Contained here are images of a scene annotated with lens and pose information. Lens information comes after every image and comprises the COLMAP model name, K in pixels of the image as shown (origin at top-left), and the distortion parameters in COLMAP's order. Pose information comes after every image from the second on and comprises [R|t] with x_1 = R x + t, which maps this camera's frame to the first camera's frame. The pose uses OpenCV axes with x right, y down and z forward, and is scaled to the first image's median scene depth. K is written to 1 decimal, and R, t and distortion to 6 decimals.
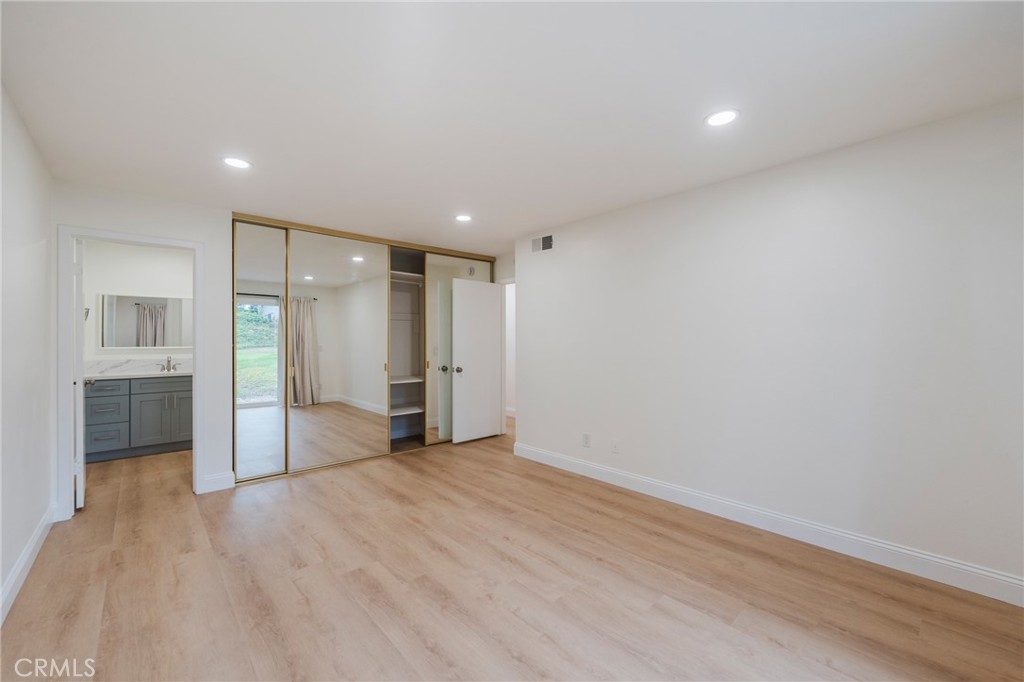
lens RADIAL K [[416.4, 0, 515.6], [0, 416.4, 335.4], [0, 0, 1]] dist [-0.003858, 0.000480]
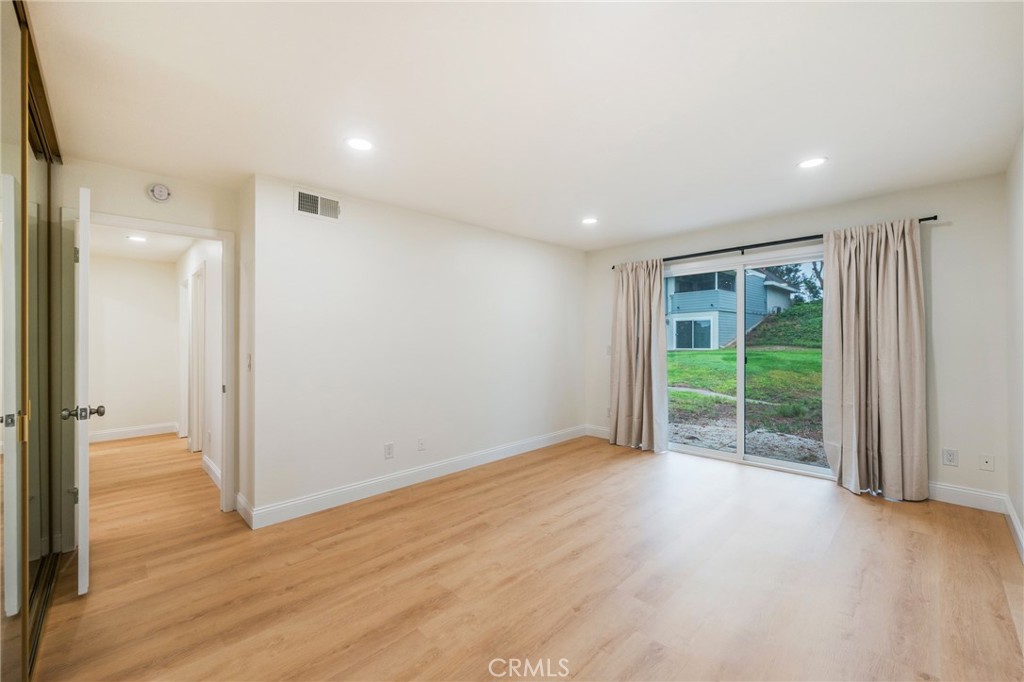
lens RADIAL K [[416.4, 0, 512.1], [0, 416.4, 345.1], [0, 0, 1]] dist [-0.003858, 0.000480]
pose [[-0.050018, -0.012041, 0.998676, -0.923159], [-0.008885, 0.999893, 0.011611, 0.011374], [-0.998709, -0.008292, -0.050120, 0.972073]]
